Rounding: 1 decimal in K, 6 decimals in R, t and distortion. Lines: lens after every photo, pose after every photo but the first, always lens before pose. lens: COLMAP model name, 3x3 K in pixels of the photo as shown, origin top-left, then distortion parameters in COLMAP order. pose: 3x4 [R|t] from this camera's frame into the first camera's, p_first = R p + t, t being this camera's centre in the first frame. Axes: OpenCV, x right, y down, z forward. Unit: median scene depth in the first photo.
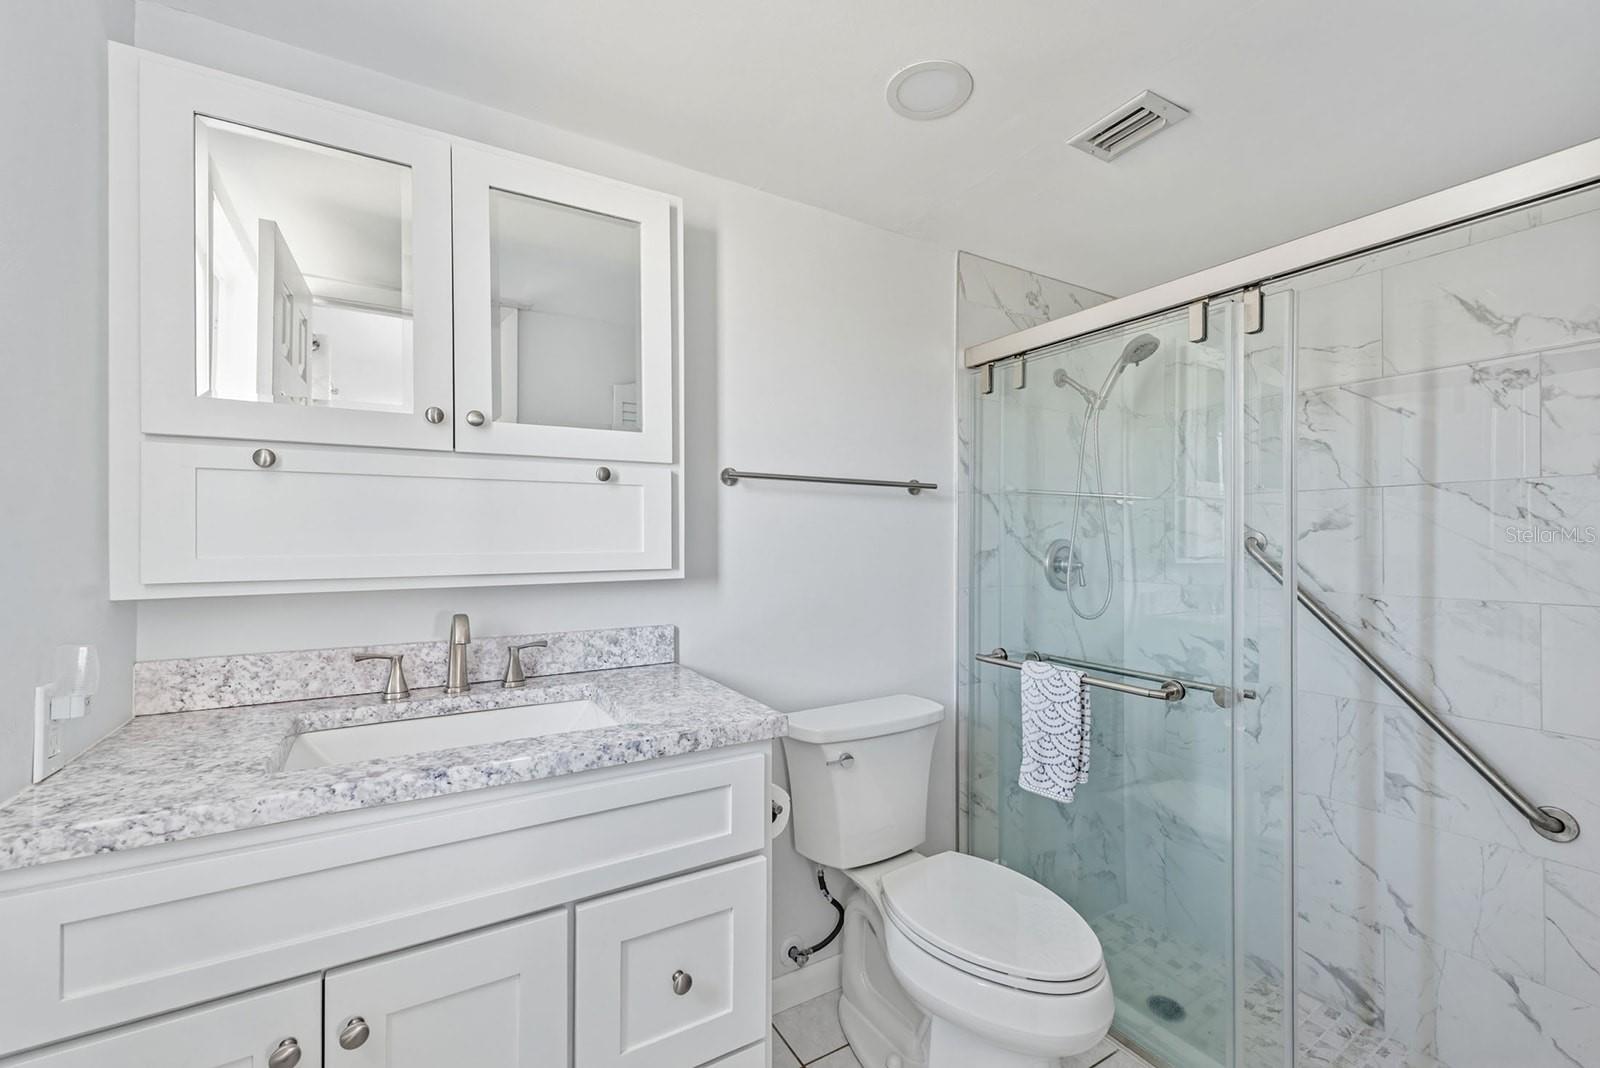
lens RADIAL K [[681.6, 0, 799.7], [0, 681.6, 527.7], [0, 0, 1]] dist [0.001914, -0.000968]
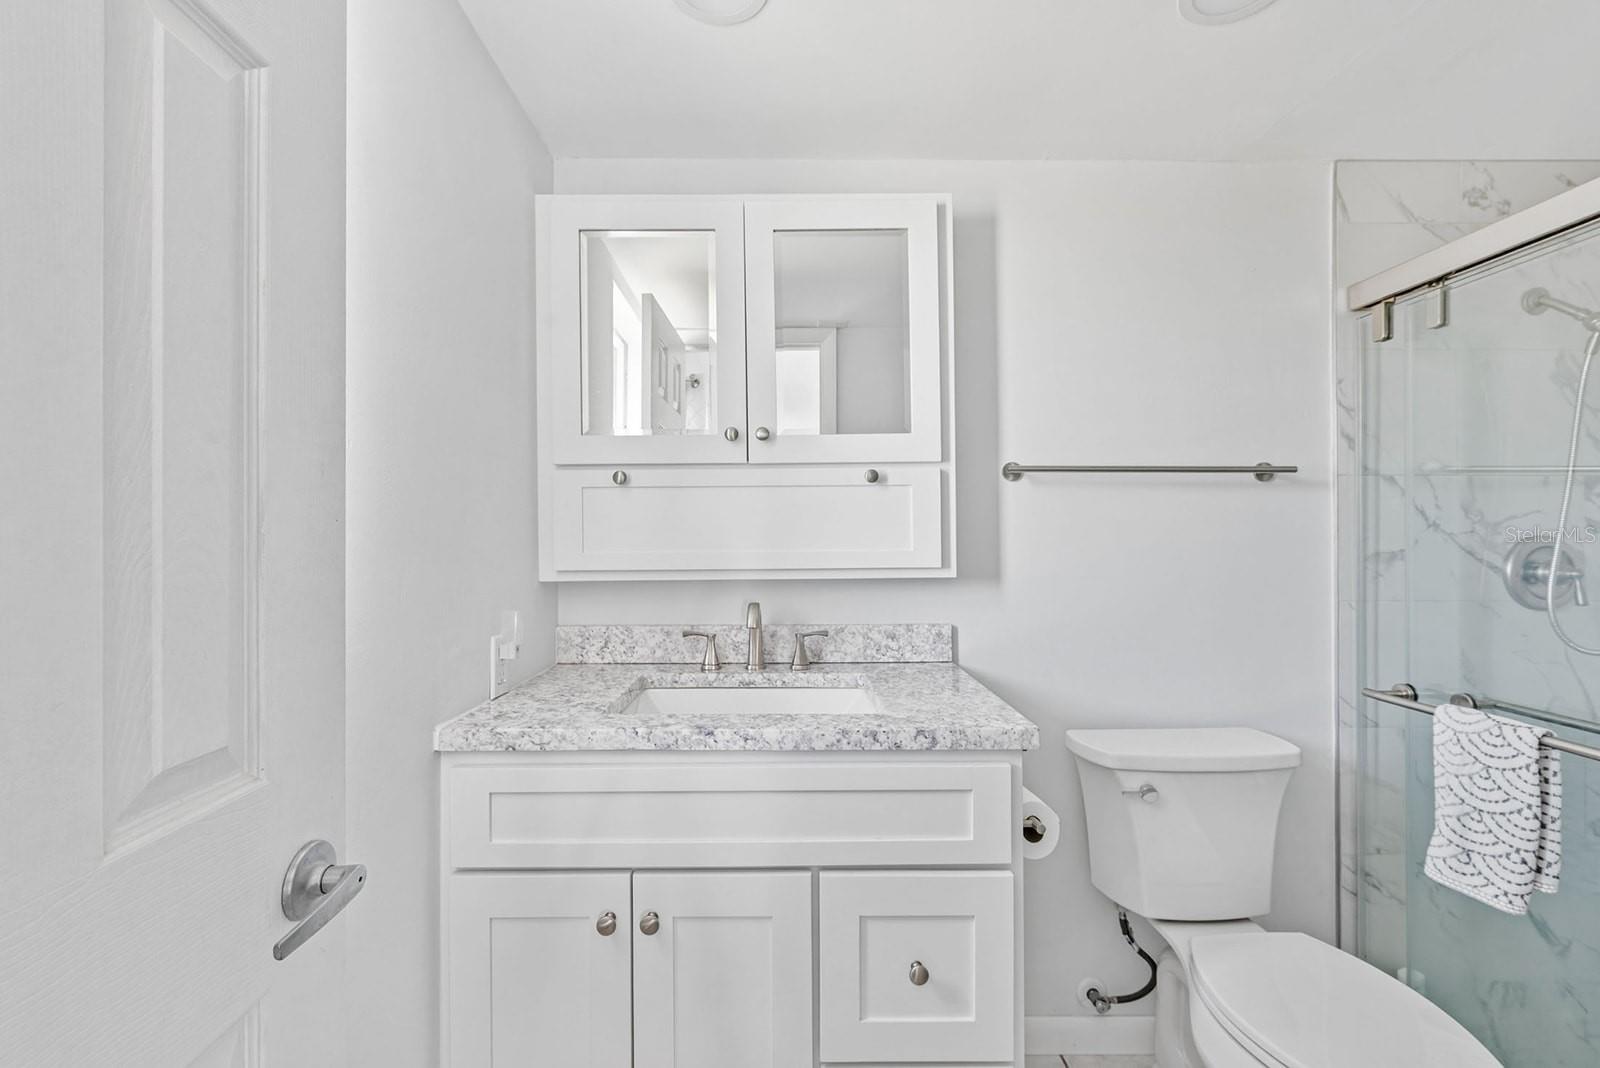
lens RADIAL K [[681.6, 0, 774.1], [0, 681.6, 531.5], [0, 0, 1]] dist [0.001914, -0.000968]
pose [[0.854600, -0.008450, -0.519218, 0.113601], [0.012240, 0.999918, 0.003873, 0.000613], [0.519142, -0.009665, 0.854633, 0.016372]]
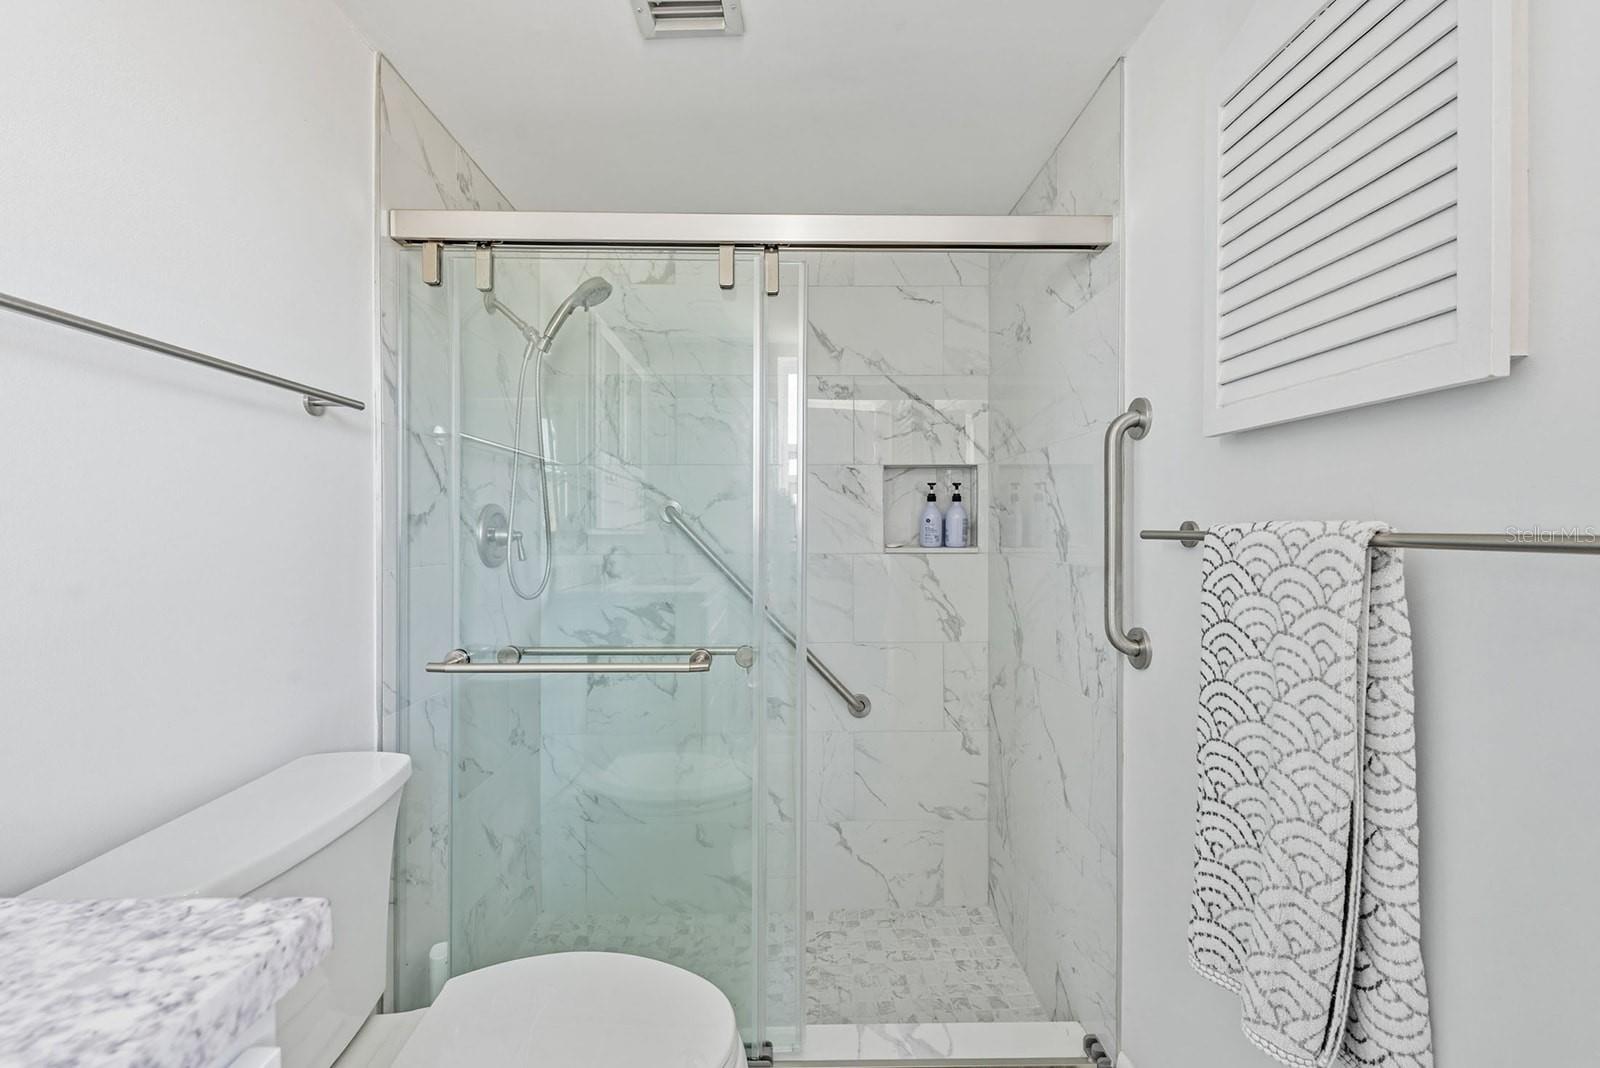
lens RADIAL K [[646.9, 0, 789.7], [0, 646.9, 532.3], [0, 0, 1]] dist [0.003424, -0.000043]
pose [[0.499820, -0.005330, 0.866113, -0.142545], [-0.012887, 0.999825, 0.013590, 0.049691], [-0.866033, -0.017955, 0.499664, 0.439797]]
